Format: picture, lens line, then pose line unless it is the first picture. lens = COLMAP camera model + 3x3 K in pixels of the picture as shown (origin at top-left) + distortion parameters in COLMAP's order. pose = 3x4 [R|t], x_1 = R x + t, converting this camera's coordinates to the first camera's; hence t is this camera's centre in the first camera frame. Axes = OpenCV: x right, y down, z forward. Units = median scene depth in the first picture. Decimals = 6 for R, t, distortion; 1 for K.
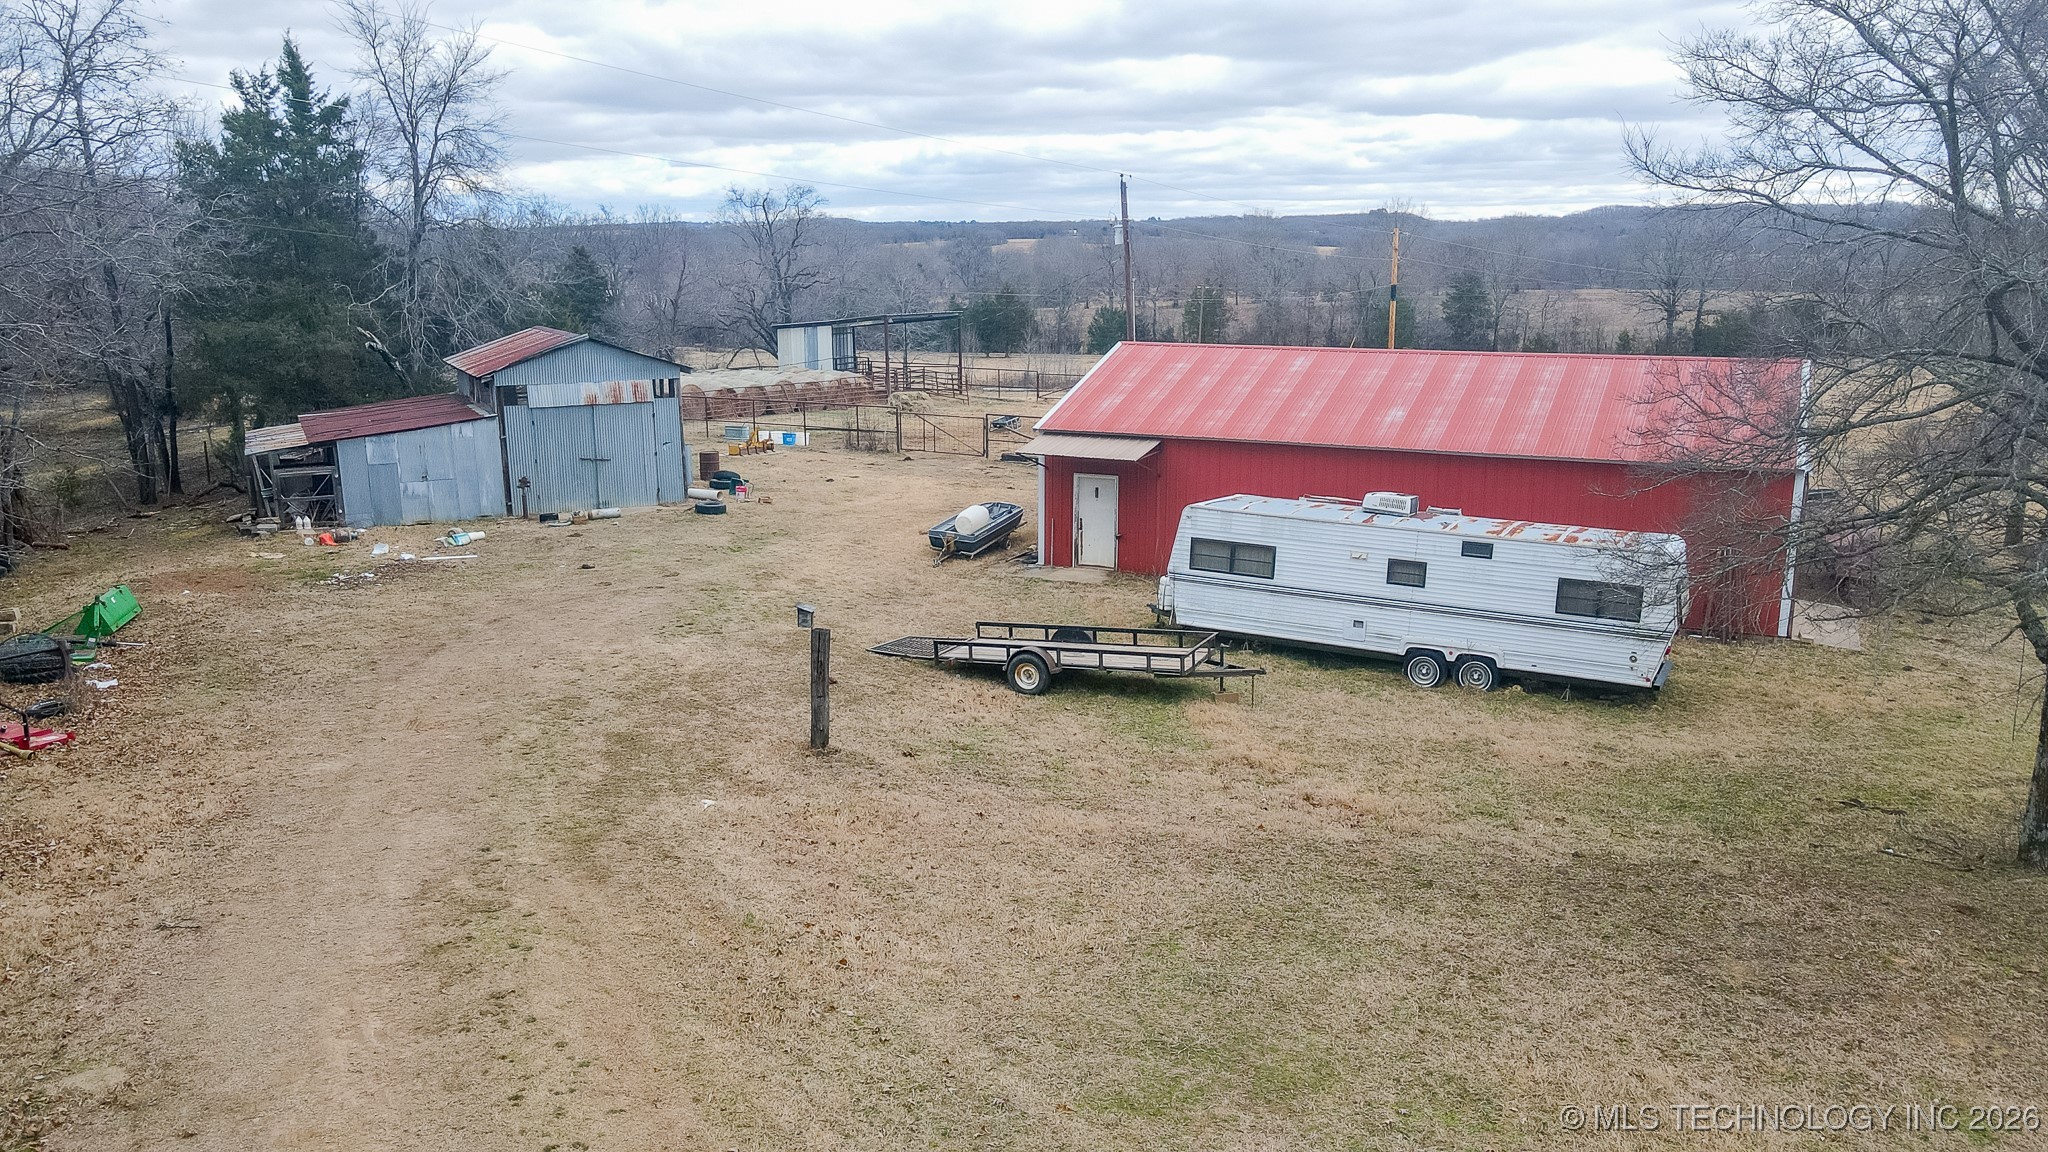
lens RADIAL K [[1509.8, 0, 1029.0], [0, 1509.8, 571.8], [0, 0, 1]] dist [0.001829, 0.022131]
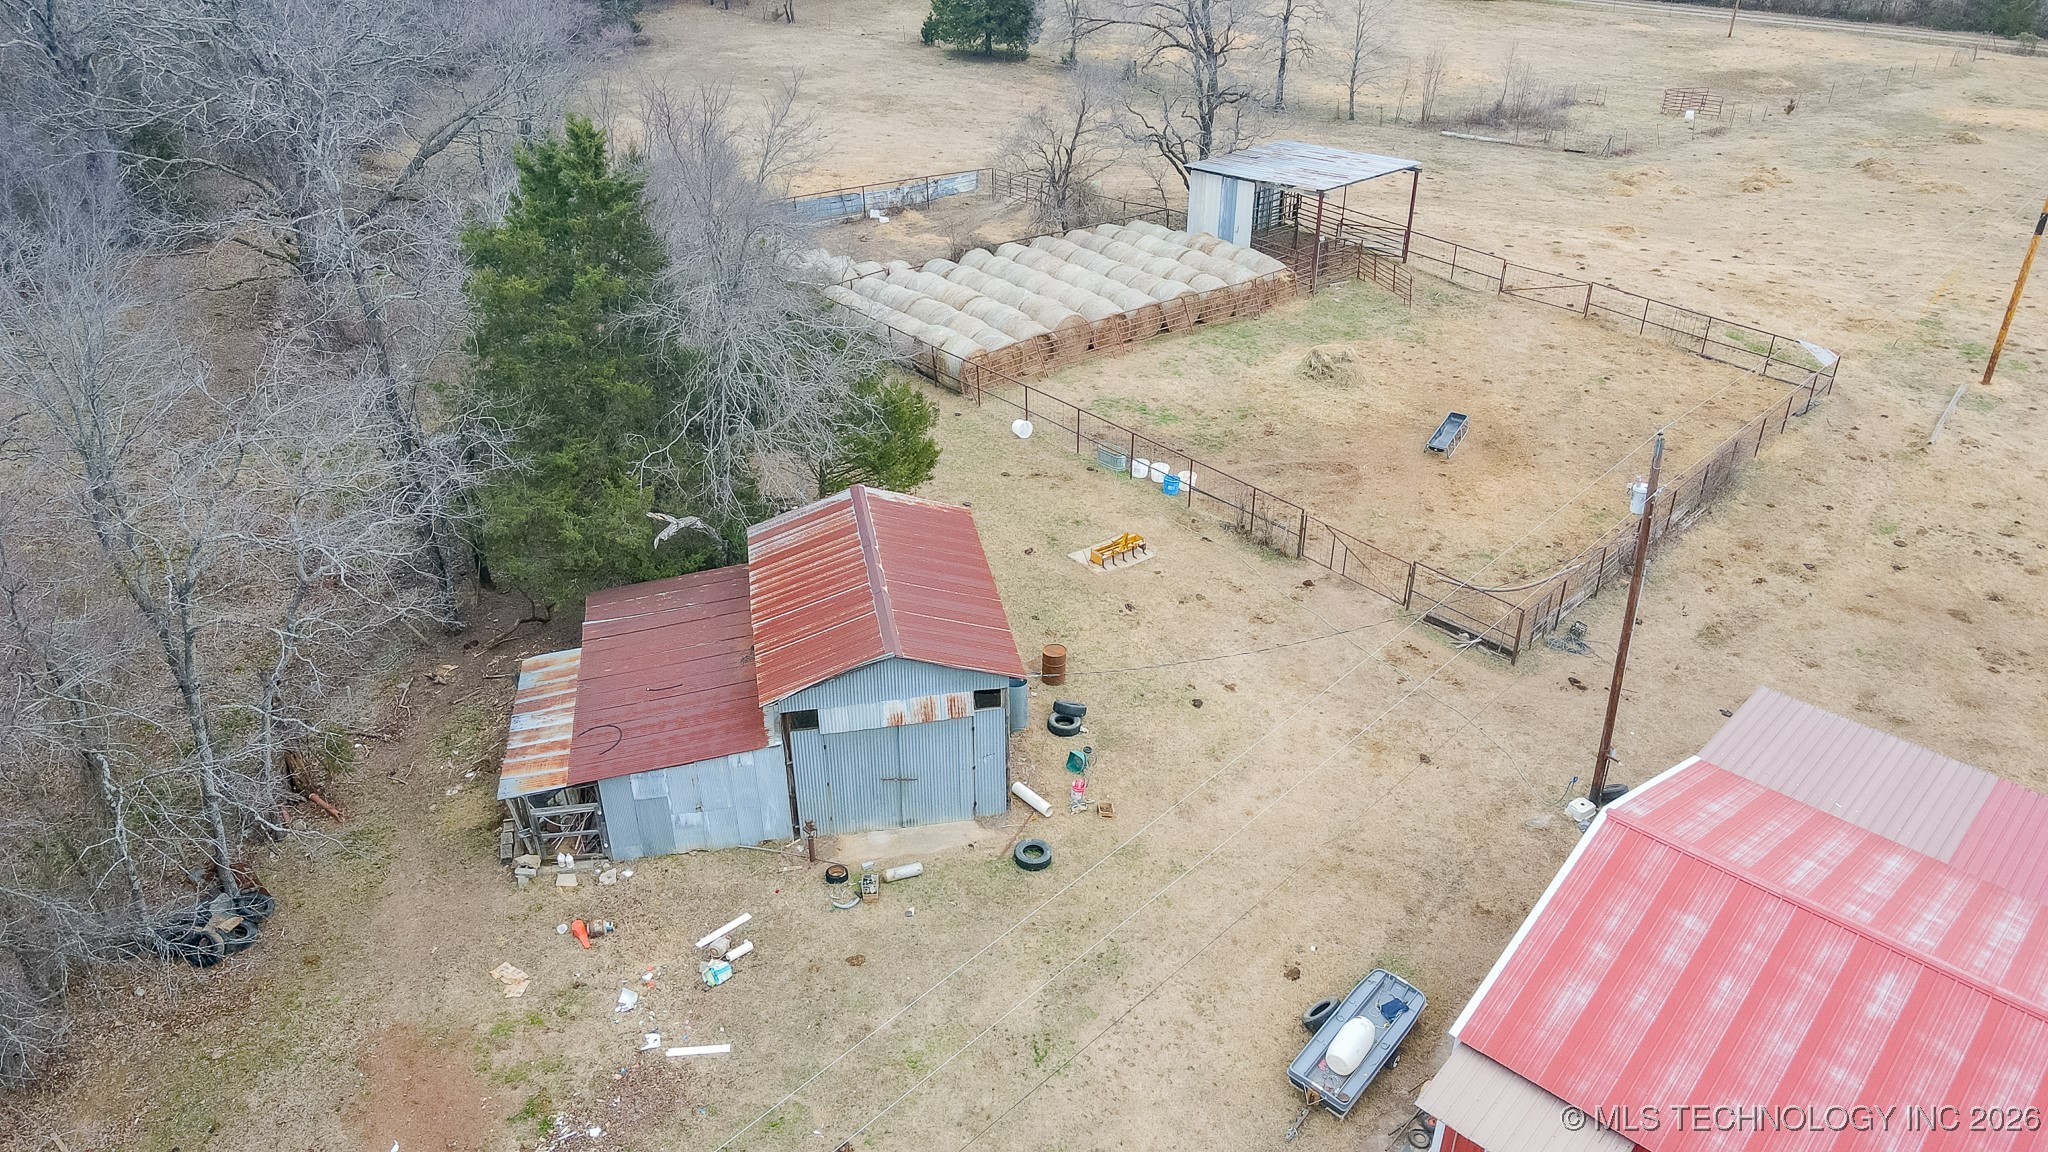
lens RADIAL K [[1509.8, 0, 1029.1], [0, 1509.8, 577.0], [0, 0, 1]] dist [0.001829, 0.022131]
pose [[0.959613, 0.156611, -0.233699, -0.049115], [-0.071219, 0.938896, 0.336754, -0.465827], [0.272159, -0.306510, 0.912130, 0.321235]]
